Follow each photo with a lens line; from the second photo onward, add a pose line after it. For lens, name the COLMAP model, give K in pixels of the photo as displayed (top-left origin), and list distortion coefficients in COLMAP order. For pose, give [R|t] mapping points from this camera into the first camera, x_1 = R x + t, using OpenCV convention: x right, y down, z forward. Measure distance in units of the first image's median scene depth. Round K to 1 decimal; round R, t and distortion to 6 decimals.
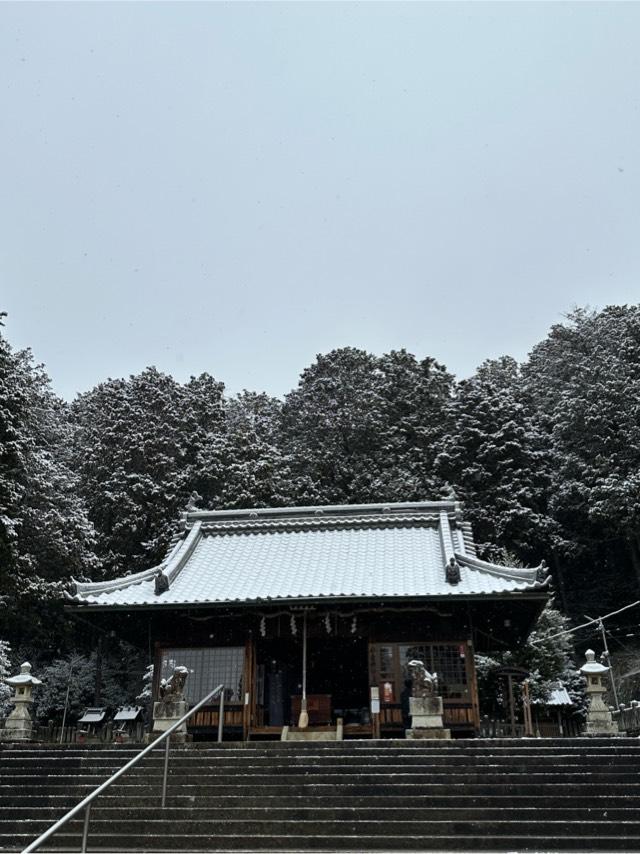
lens RADIAL K [[804.1, 0, 316.6], [0, 804.1, 424.3], [0, 0, 1]] dist [0.171111, -0.320944]
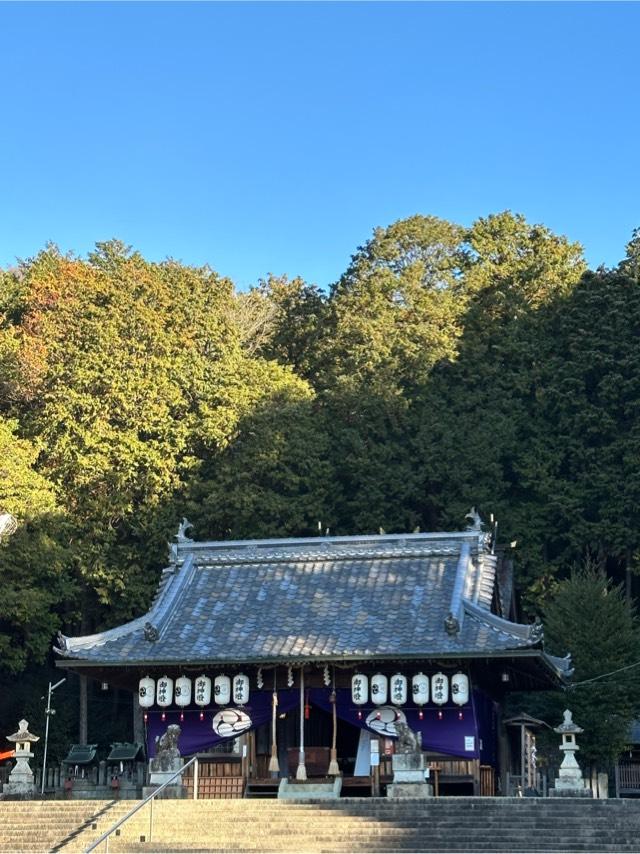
lens RADIAL K [[1725.4, 0, 303.4], [0, 1725.4, 430.3], [0, 0, 1]] dist [0.156777, 0.359990]
pose [[0.993766, -0.021852, -0.109326, 0.215146], [0.040663, 0.984097, 0.172917, -0.388011], [0.103809, -0.176284, 0.978850, -0.932127]]
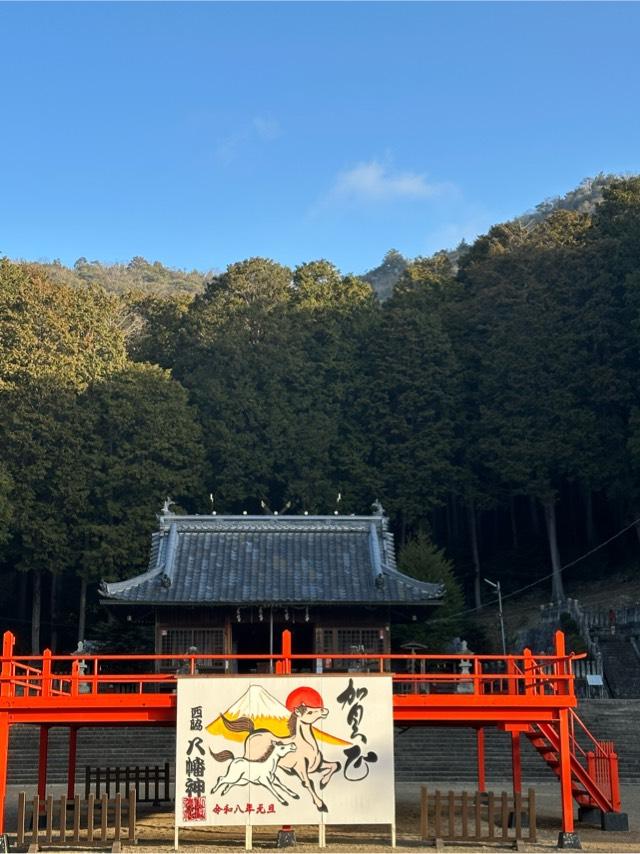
lens RADIAL K [[1558.6, 0, 319.4], [0, 1558.6, 427.0], [0, 0, 1]] dist [0.138872, 0.070687]
pose [[0.986962, 0.031287, 0.157882, -0.361229], [-0.064579, 0.975481, 0.210397, -0.625408], [-0.147428, -0.217849, 0.964783, -1.495612]]
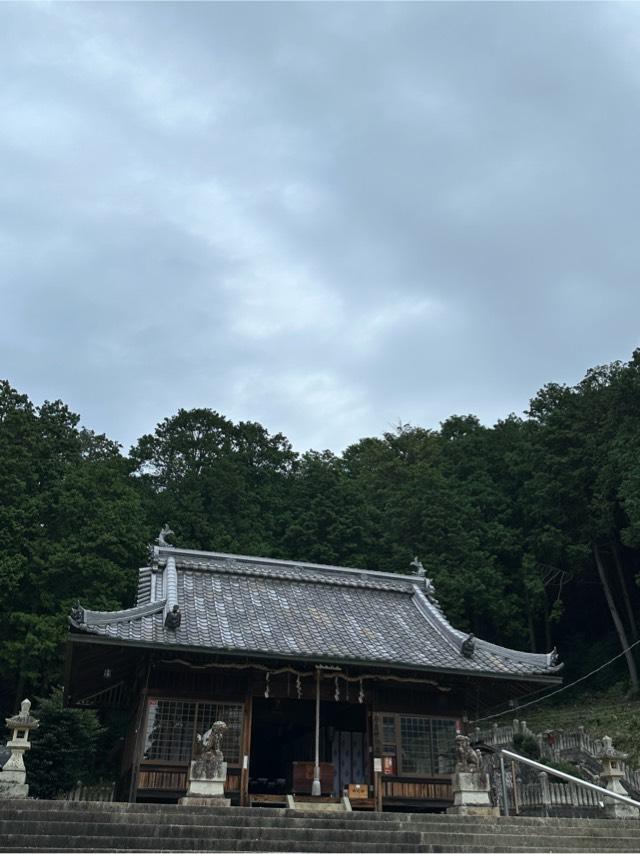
lens RADIAL K [[738.4, 0, 321.3], [0, 738.4, 429.3], [0, 0, 1]] dist [0.132863, -0.212128]
pose [[0.903569, 0.223272, 0.365667, -0.394777], [-0.185143, 0.973156, -0.136707, 0.074902], [-0.386374, 0.055823, 0.920651, 0.177696]]
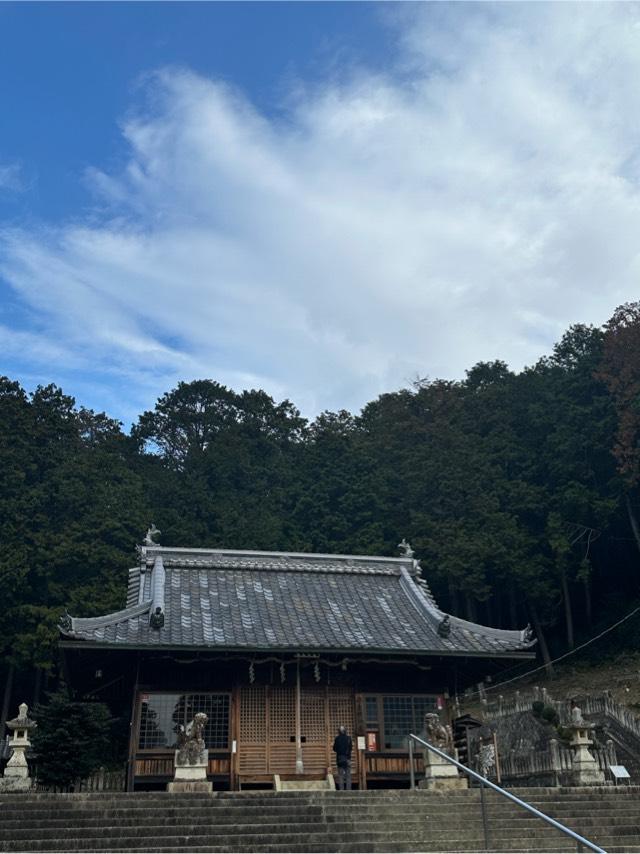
lens RADIAL K [[837.3, 0, 322.6], [0, 837.3, 426.3], [0, 0, 1]] dist [0.183000, -0.346619]
pose [[0.933453, 0.136345, 0.331775, -0.375063], [-0.124509, 0.990592, -0.056780, 0.002218], [-0.336396, 0.011693, 0.941648, 0.000977]]
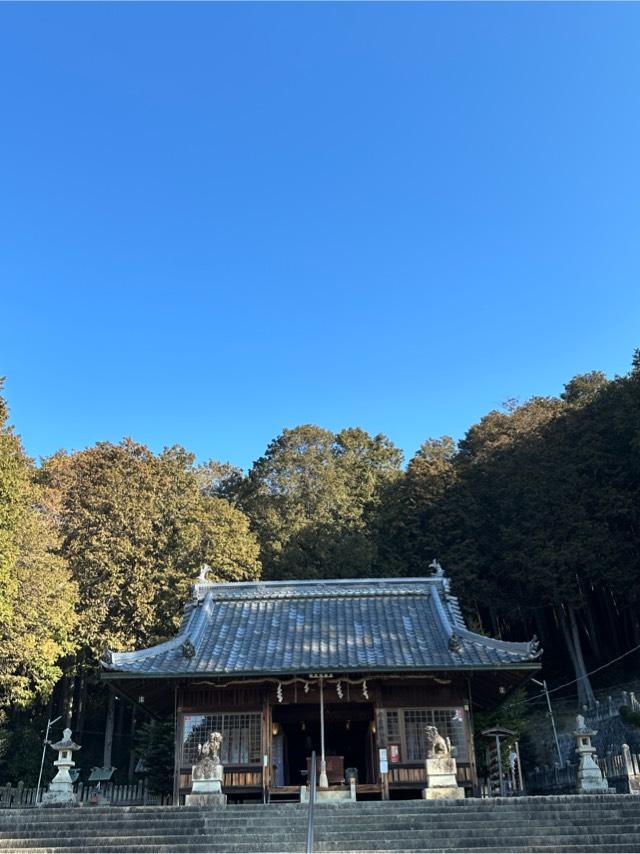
lens RADIAL K [[766.4, 0, 319.4], [0, 766.4, 428.3], [0, 0, 1]] dist [0.153171, -0.263839]
pose [[0.993264, 0.036193, 0.110076, -0.144113], [-0.028323, 0.996985, -0.072240, -0.032547], [-0.112358, 0.068636, 0.991294, -0.071337]]
